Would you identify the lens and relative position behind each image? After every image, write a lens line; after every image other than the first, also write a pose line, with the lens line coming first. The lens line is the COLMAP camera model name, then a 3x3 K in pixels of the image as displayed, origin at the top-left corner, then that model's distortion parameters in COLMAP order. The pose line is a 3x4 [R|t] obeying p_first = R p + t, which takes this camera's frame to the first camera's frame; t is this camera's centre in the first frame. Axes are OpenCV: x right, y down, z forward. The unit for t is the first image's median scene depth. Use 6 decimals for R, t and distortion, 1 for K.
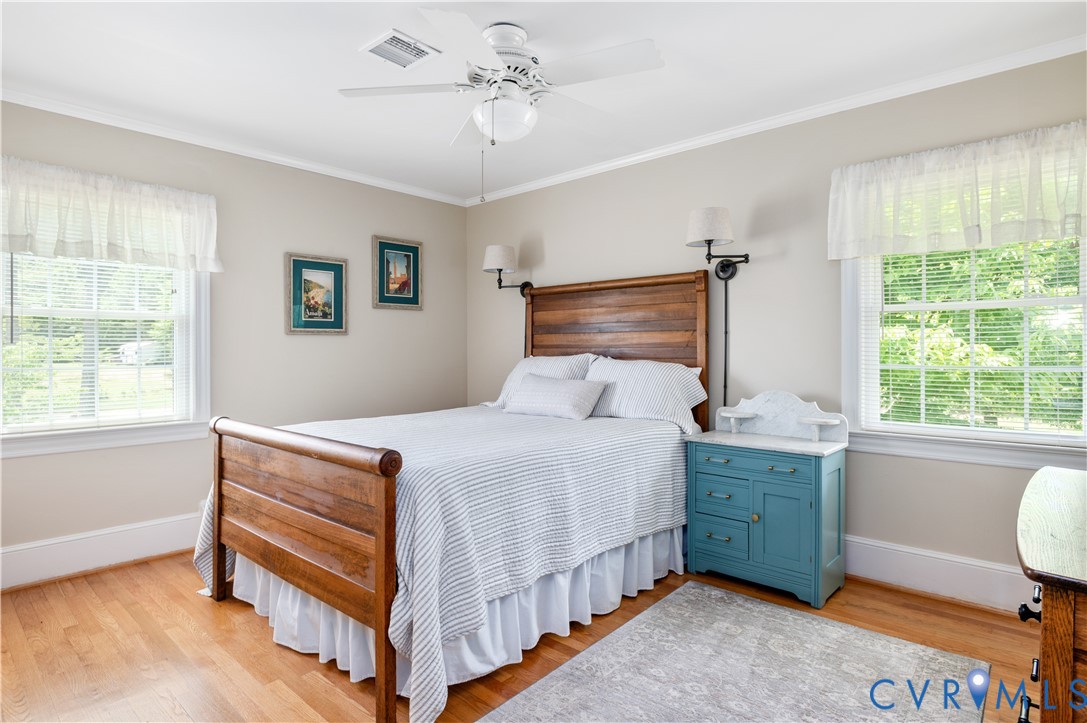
lens RADIAL K [[586.7, 0, 541.8], [0, 586.7, 347.4], [0, 0, 1]] dist [-0.033171, 0.000585]
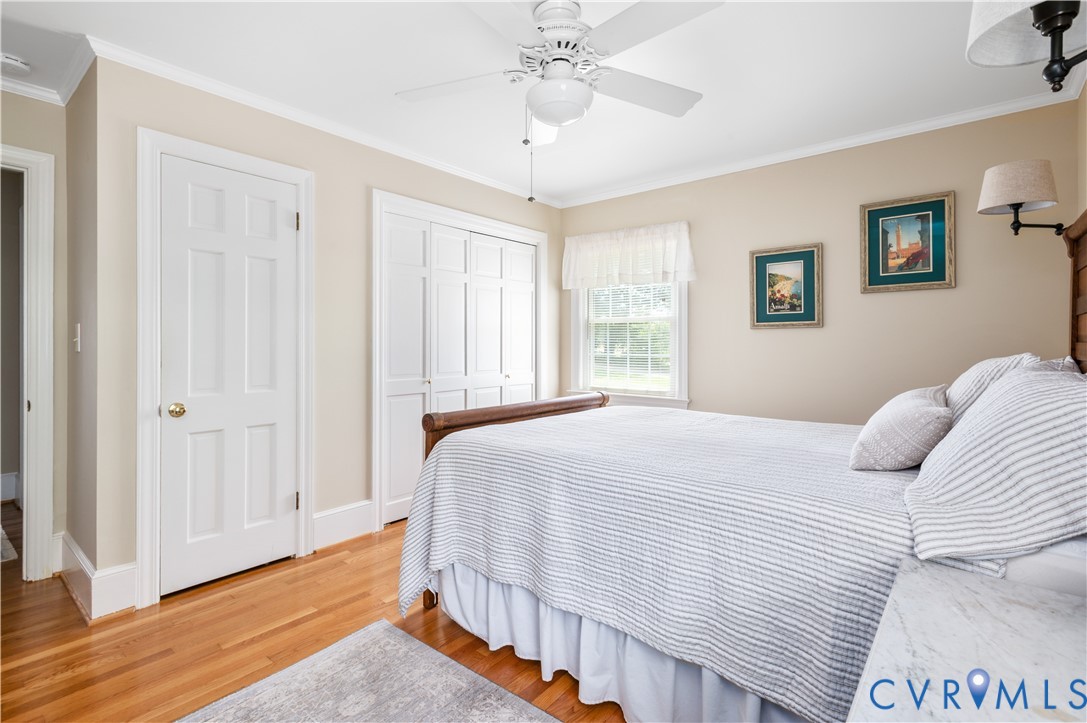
lens RADIAL K [[512.4, 0, 529.0], [0, 512.4, 338.0], [0, 0, 1]] dist [0.002796, 0.000388]
pose [[0.018644, -0.008118, -0.999793, 0.458718], [0.003909, 0.999960, -0.008047, -0.000365], [0.999819, -0.003758, 0.018675, 0.553677]]
